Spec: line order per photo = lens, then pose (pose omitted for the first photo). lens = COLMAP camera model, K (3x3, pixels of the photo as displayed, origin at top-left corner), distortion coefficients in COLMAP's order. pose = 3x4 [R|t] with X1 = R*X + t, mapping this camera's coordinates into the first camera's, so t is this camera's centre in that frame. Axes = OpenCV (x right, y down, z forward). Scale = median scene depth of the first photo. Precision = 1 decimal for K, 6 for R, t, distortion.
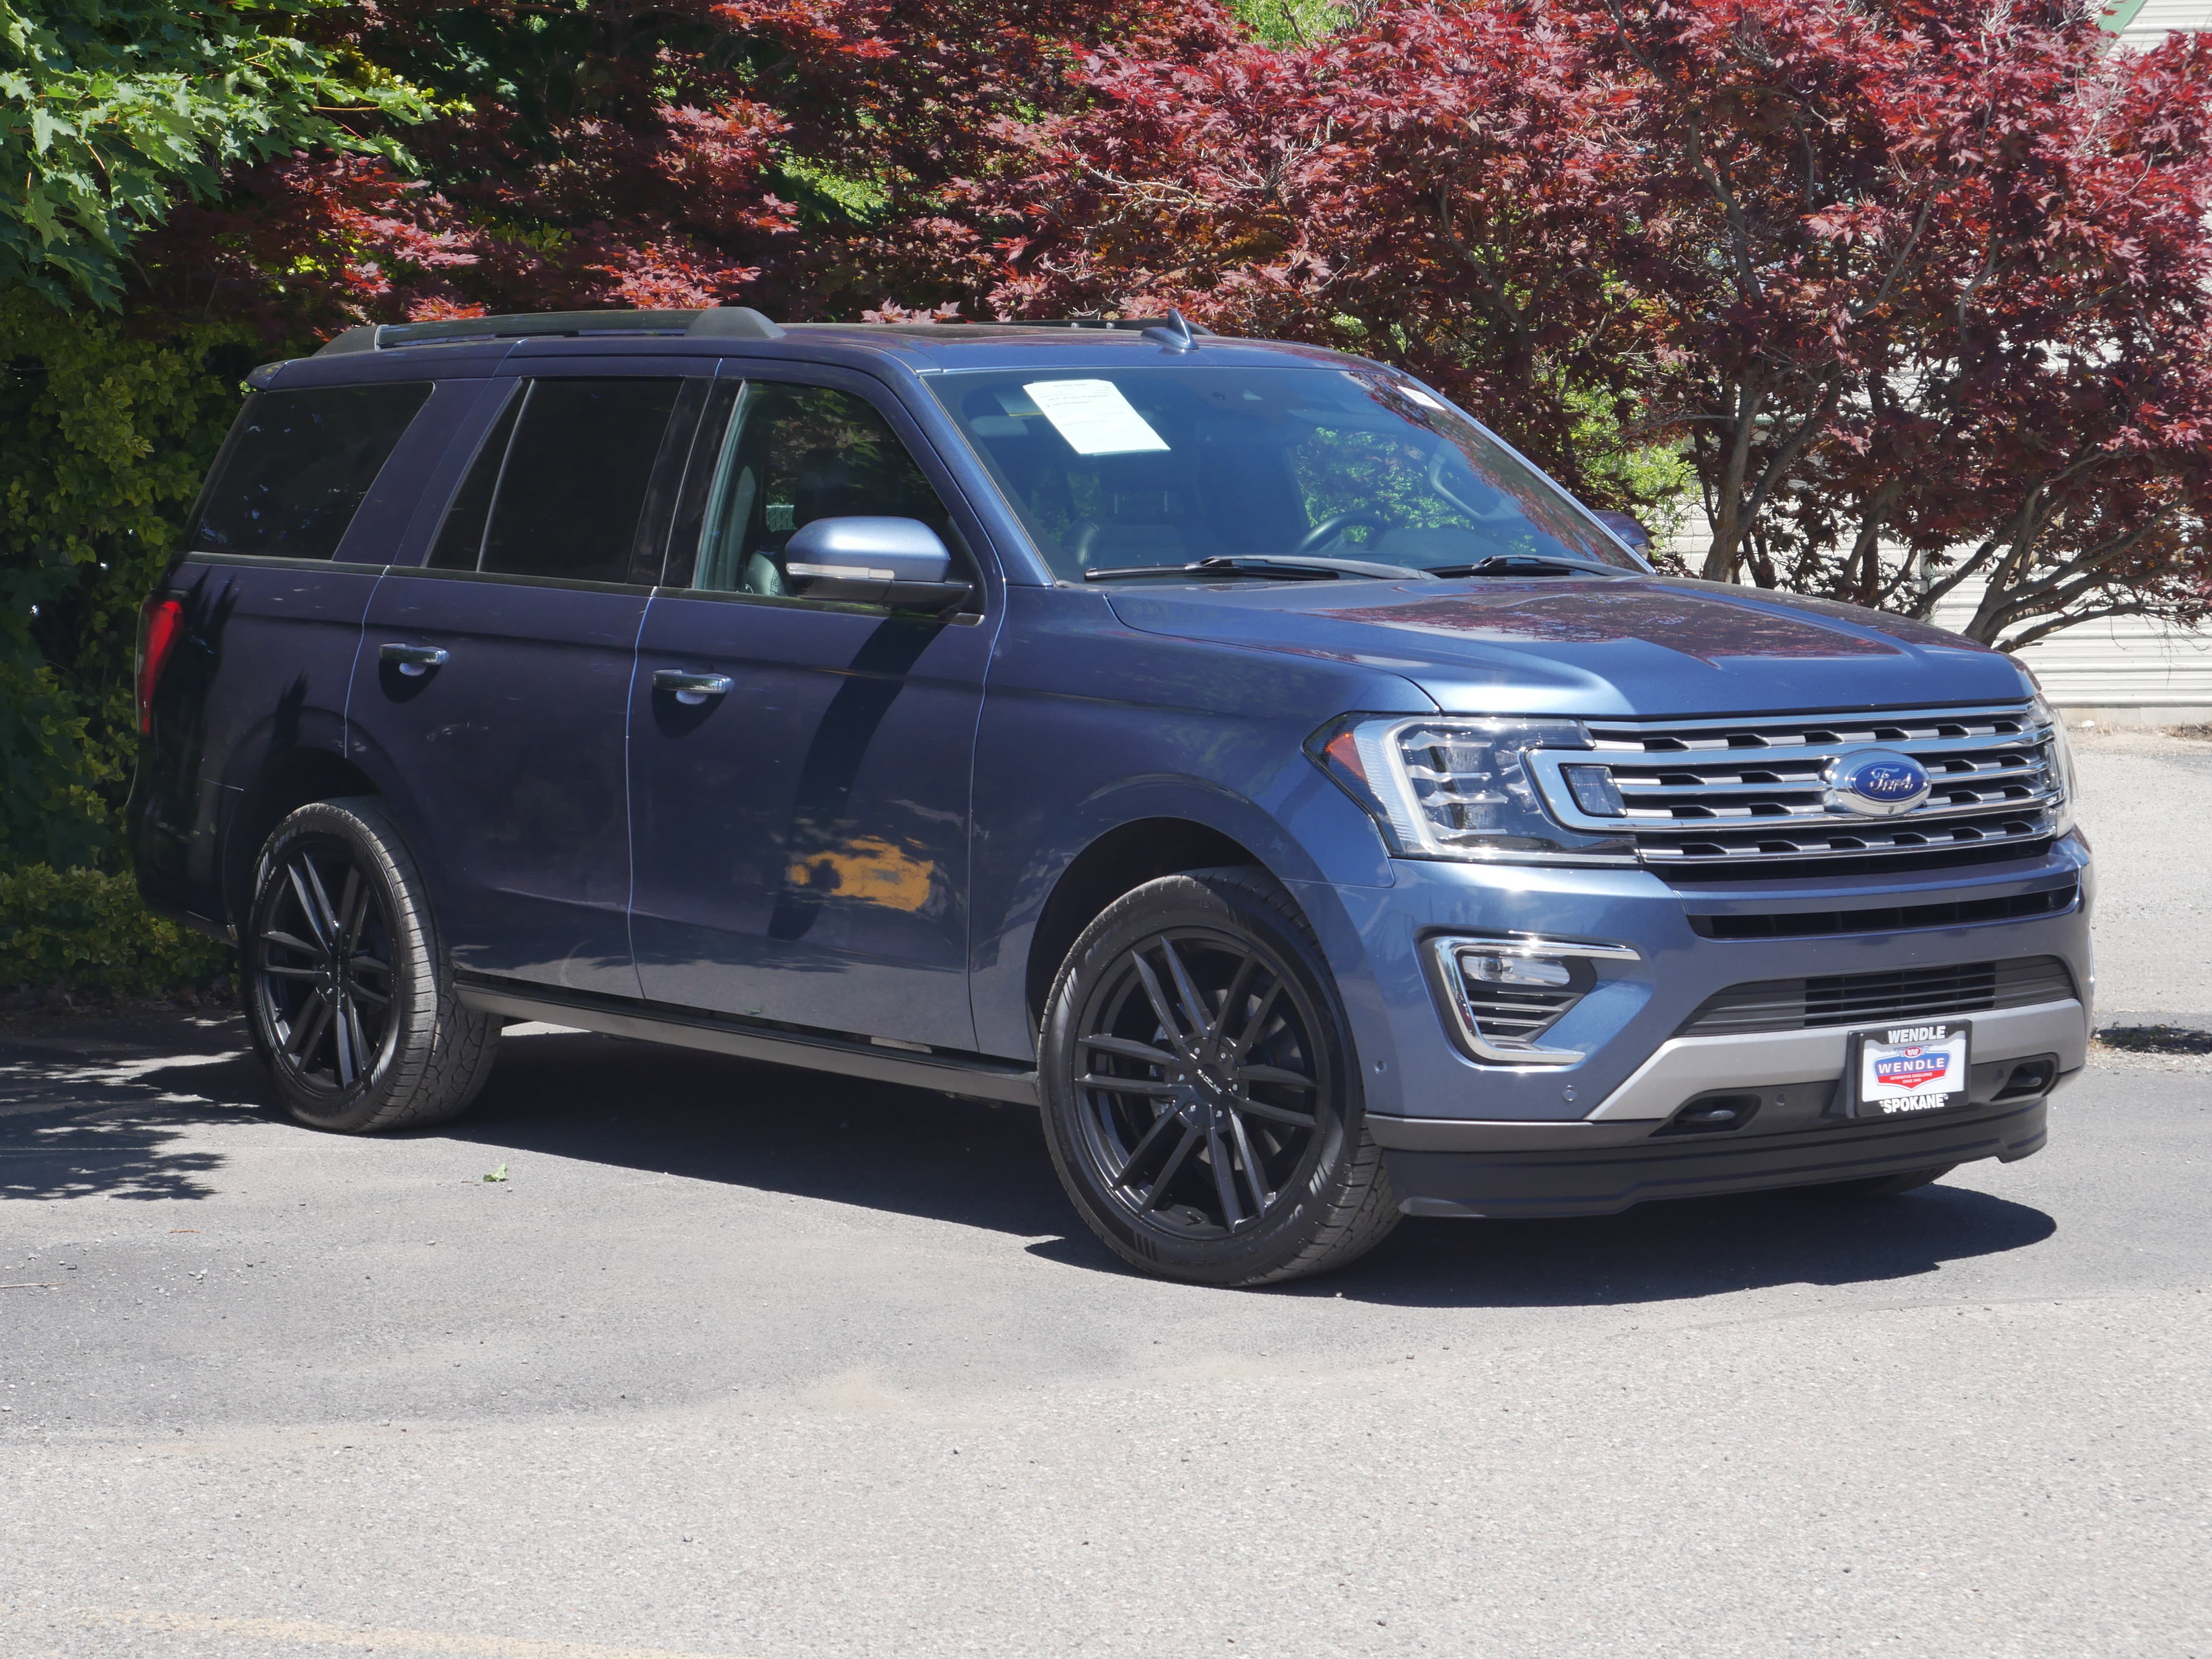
lens RADIAL K [[5130.3, 0, 1103.5], [0, 5130.3, 827.2], [0, 0, 1]] dist [0.227410, 0.000000]
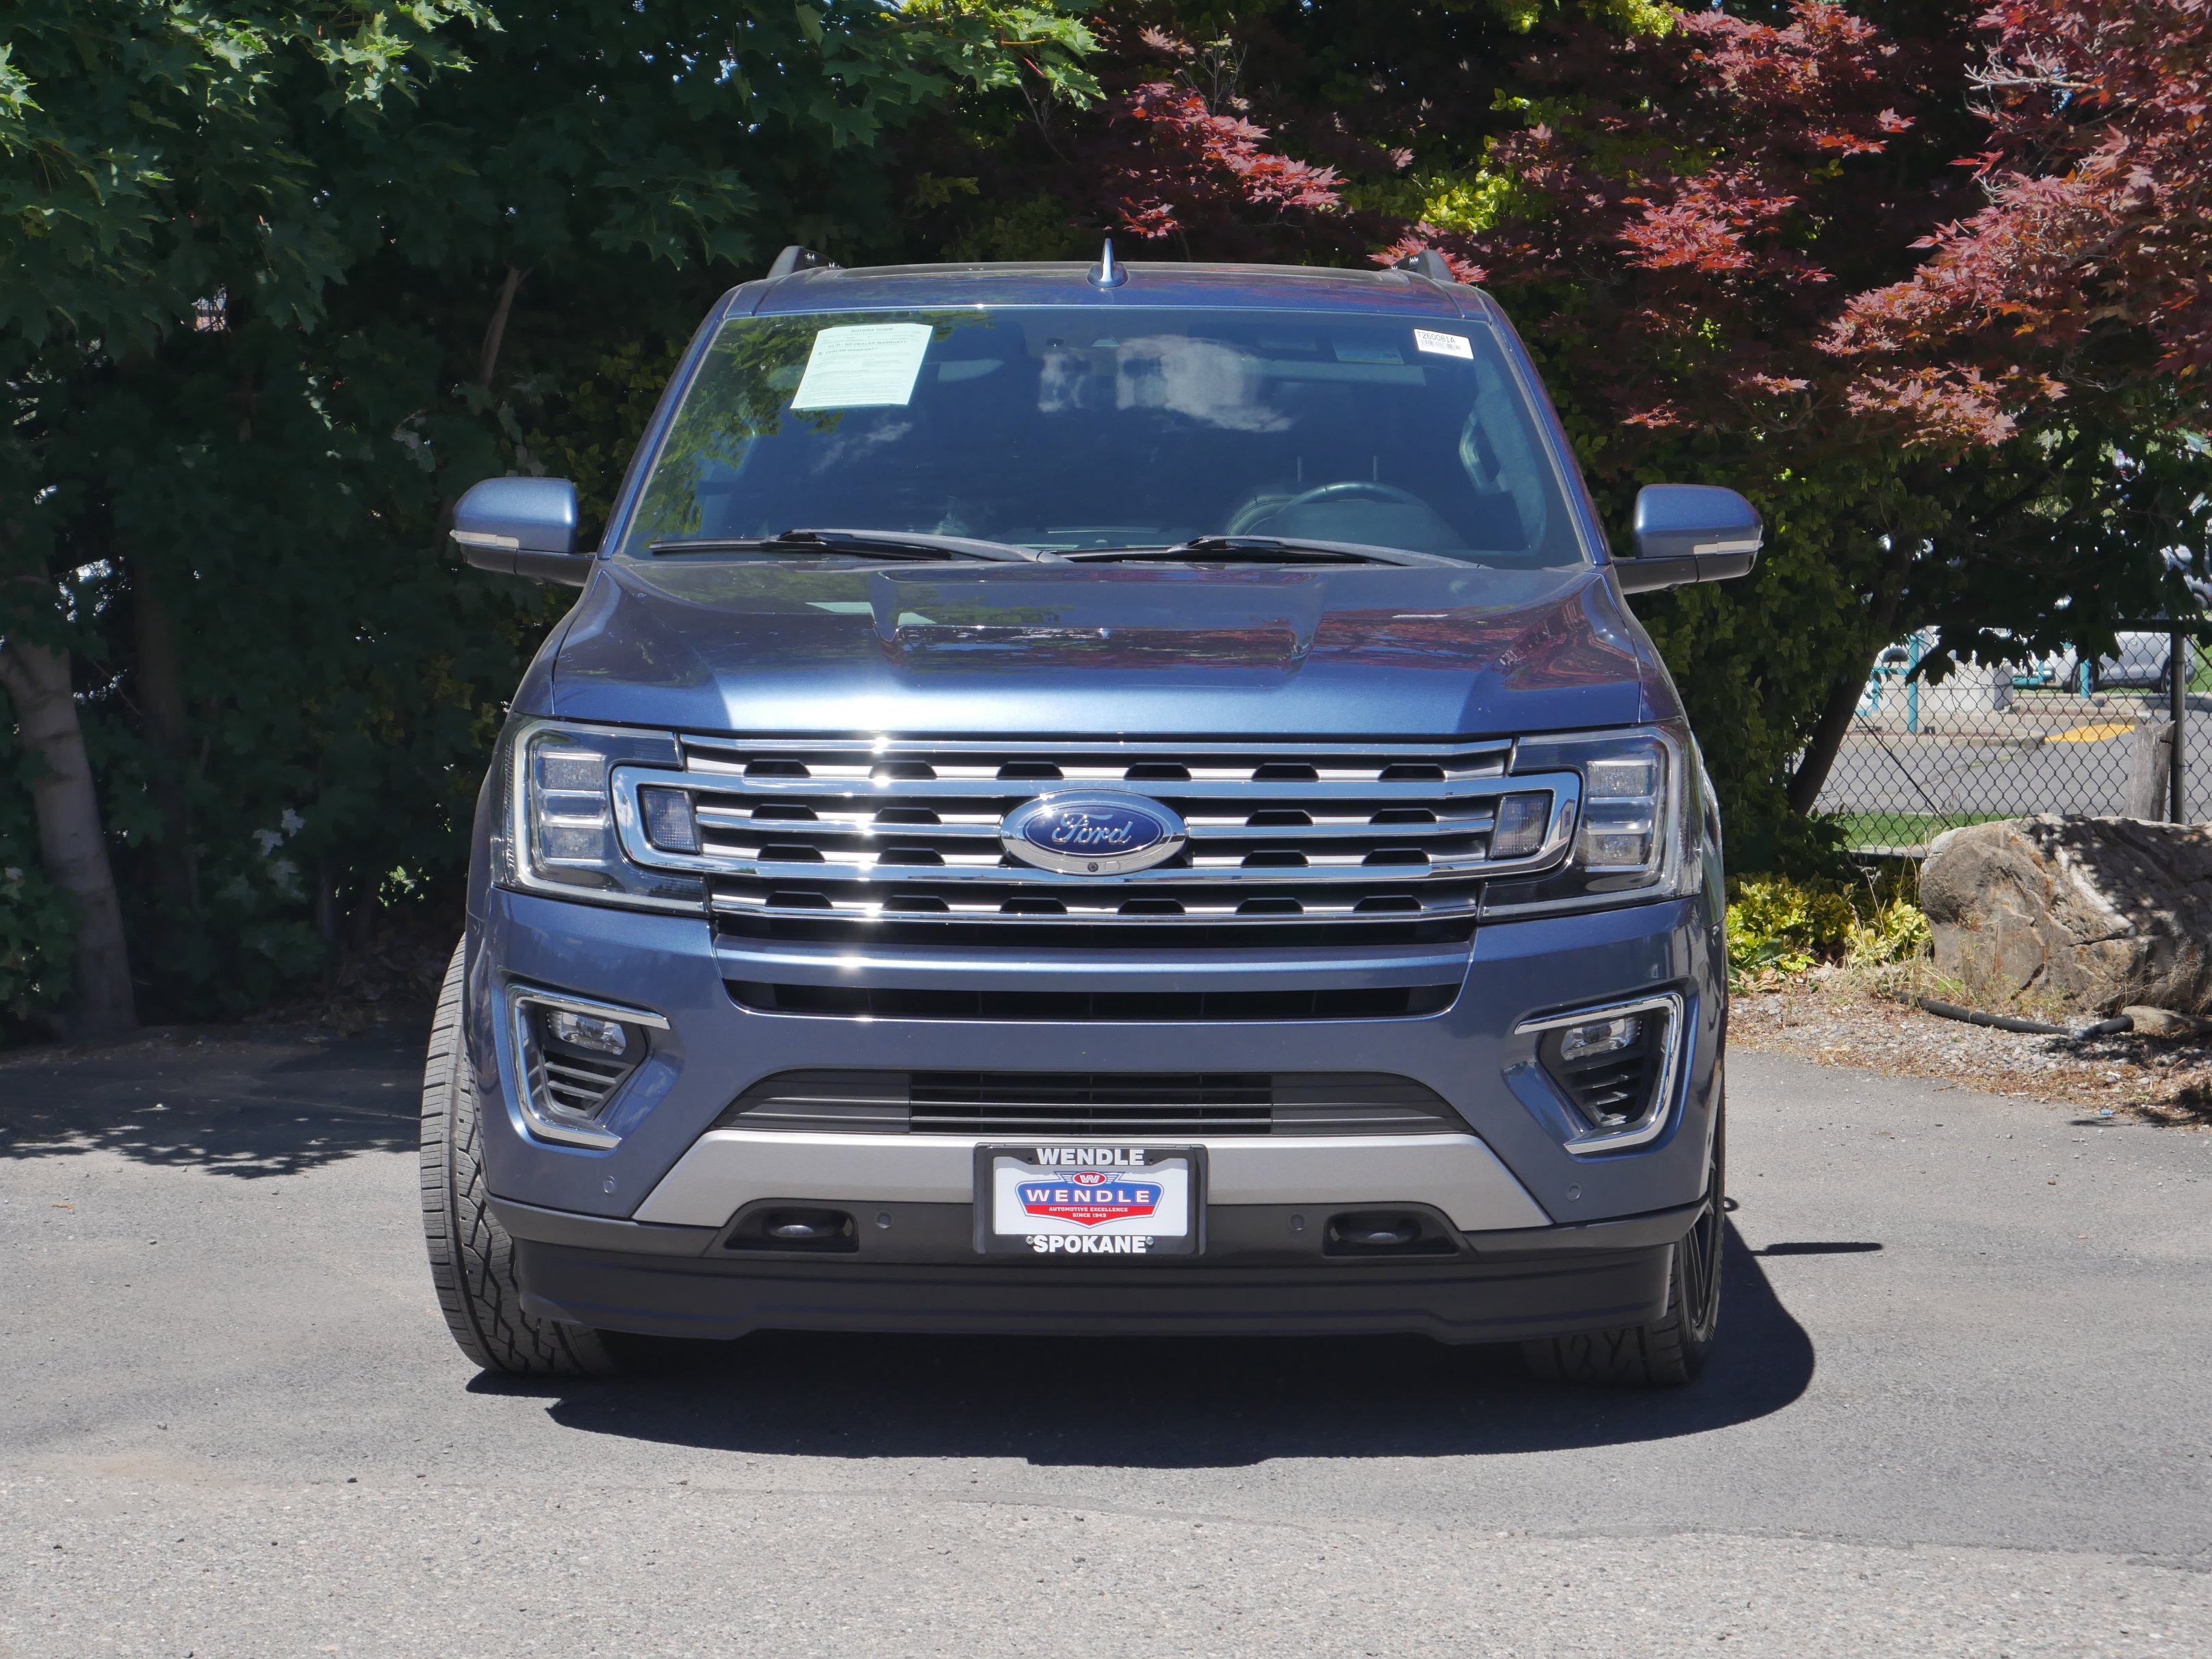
lens RADIAL K [[5439.3, 0, 1112.7], [0, 5439.3, 935.3], [0, 0, 1]] dist [0.087608, 0.000000]
pose [[0.768698, 0.065173, -0.636283, 0.683116], [-0.053449, 0.997861, 0.037636, -0.024345], [0.637375, 0.005078, 0.770537, 0.370757]]
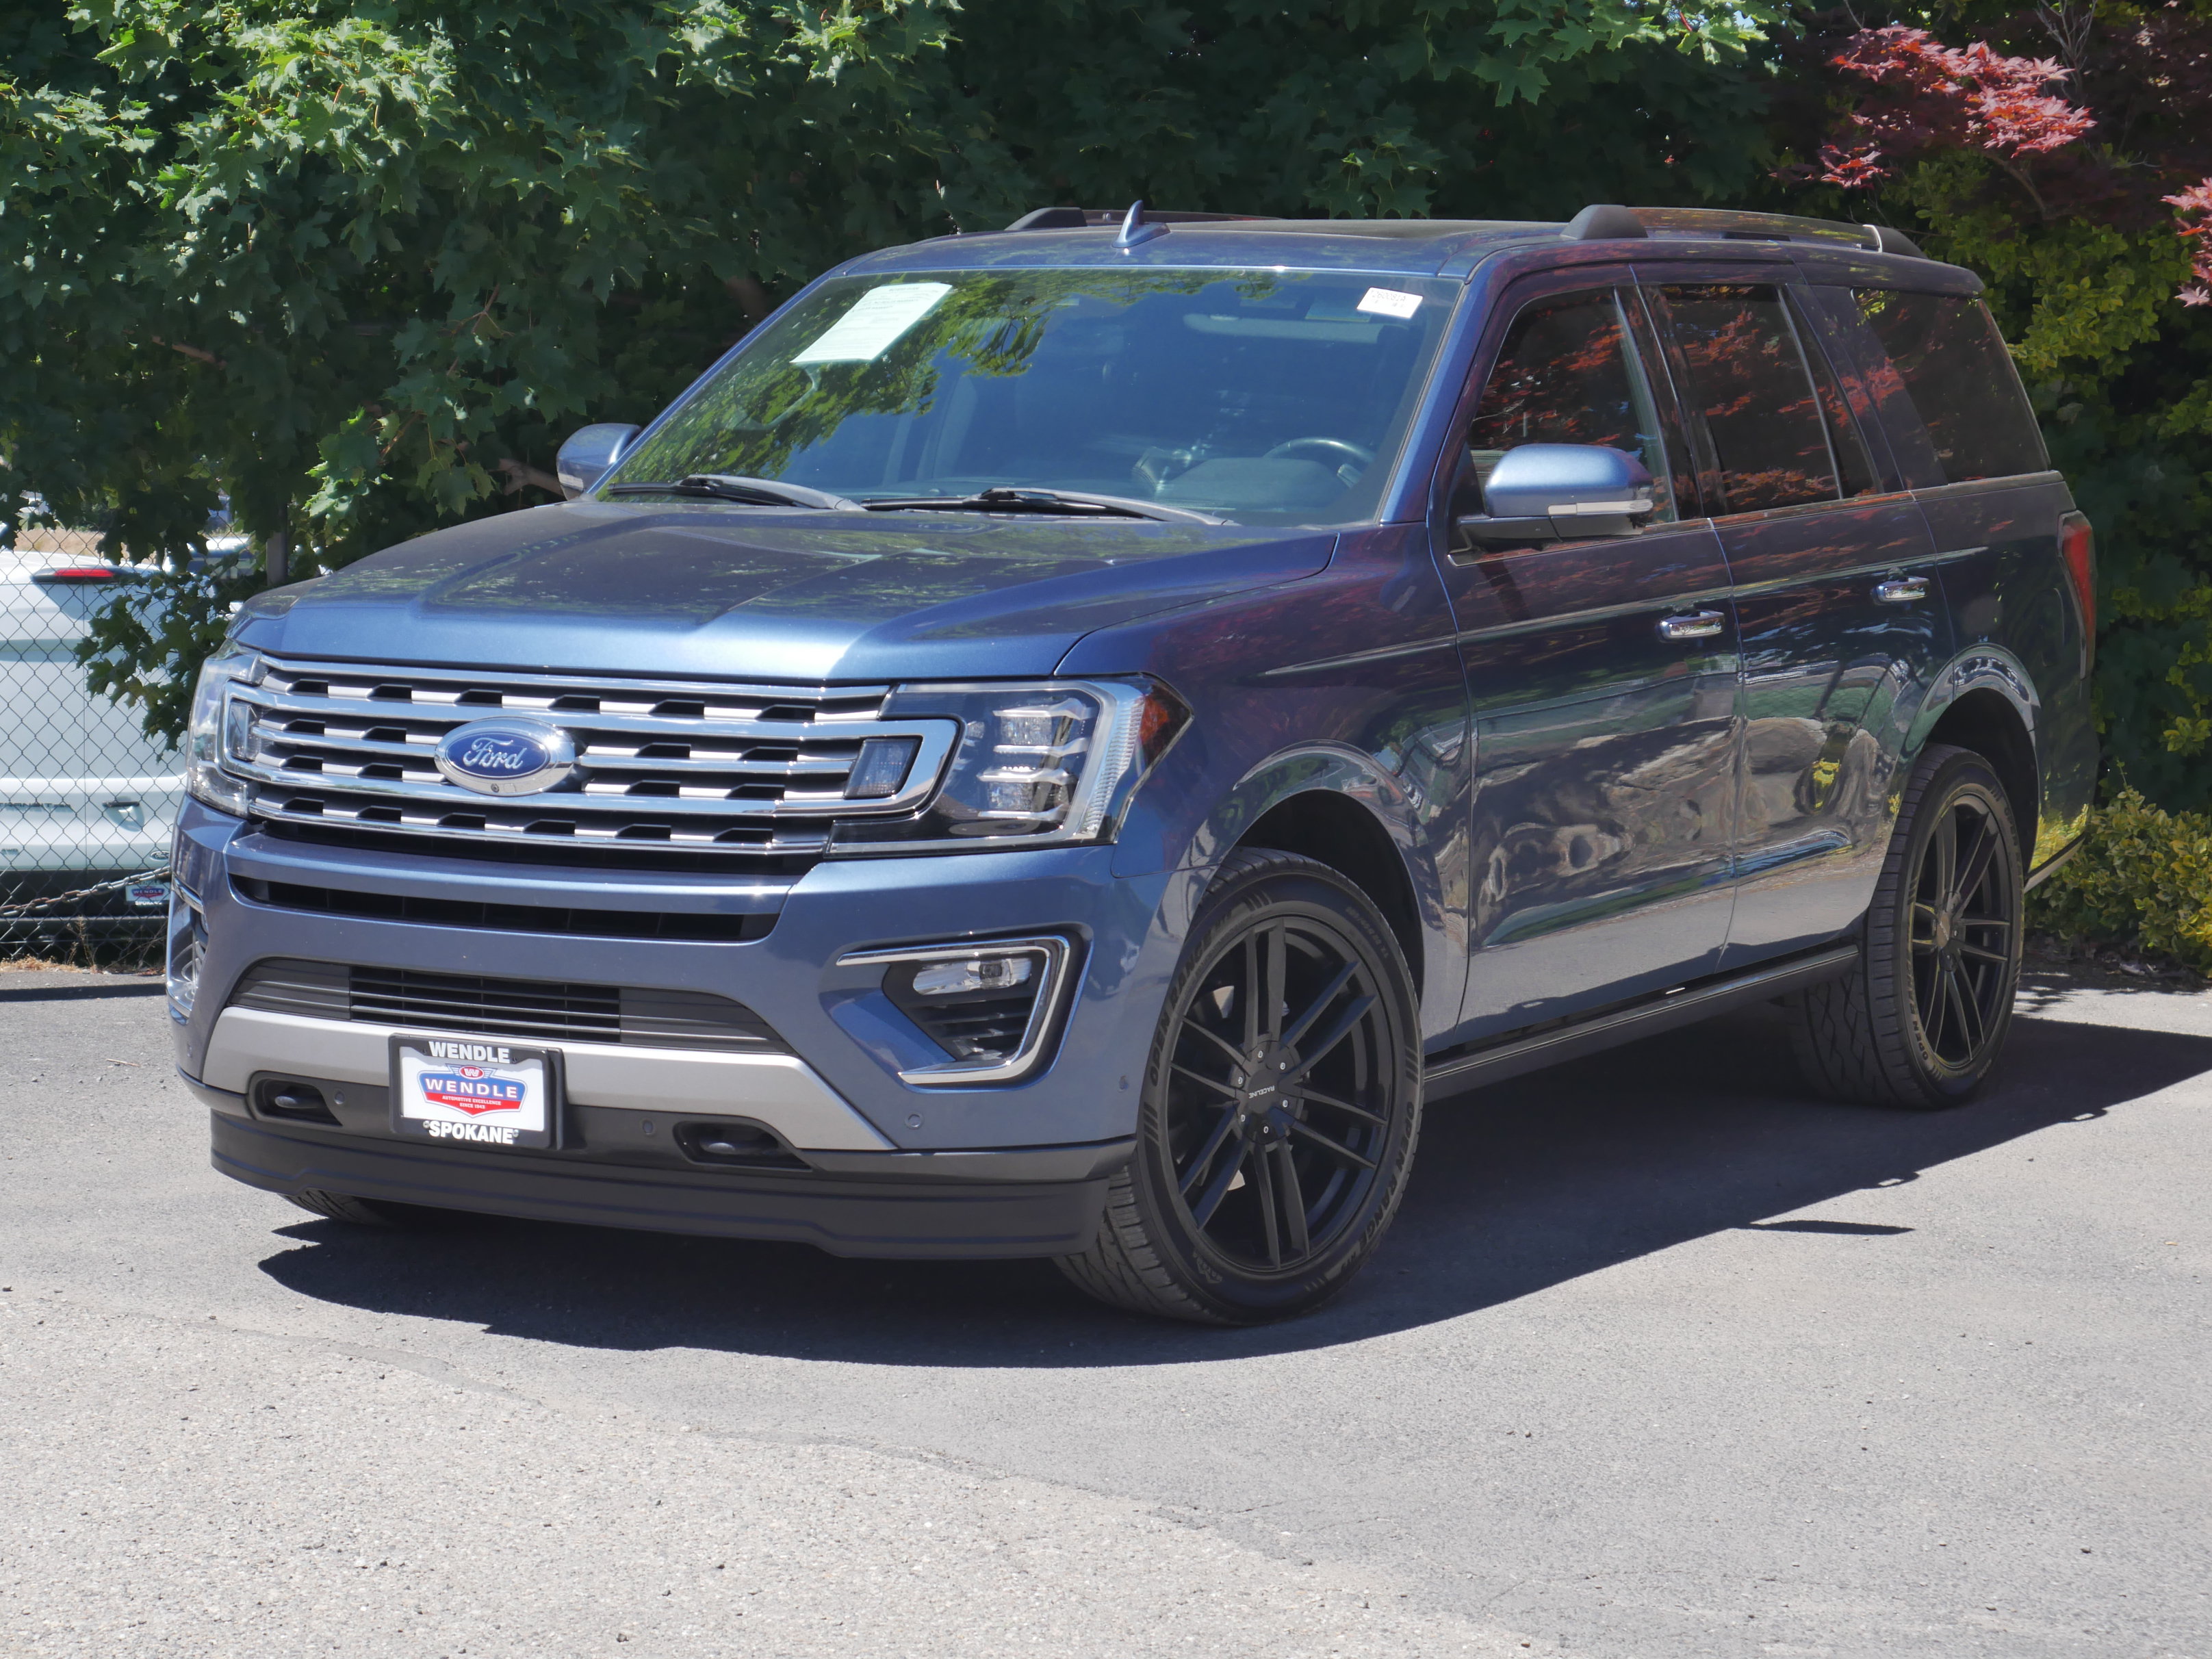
lens RADIAL K [[5439.3, 0, 1103.3], [0, 5439.3, 839.1], [0, 0, 1]] dist [0.087608, 0.000000]
pose [[0.347058, 0.092041, -0.933316, 1.035034], [-0.077803, 0.994568, 0.069149, -0.065546], [0.934611, 0.048616, 0.352333, 0.782124]]
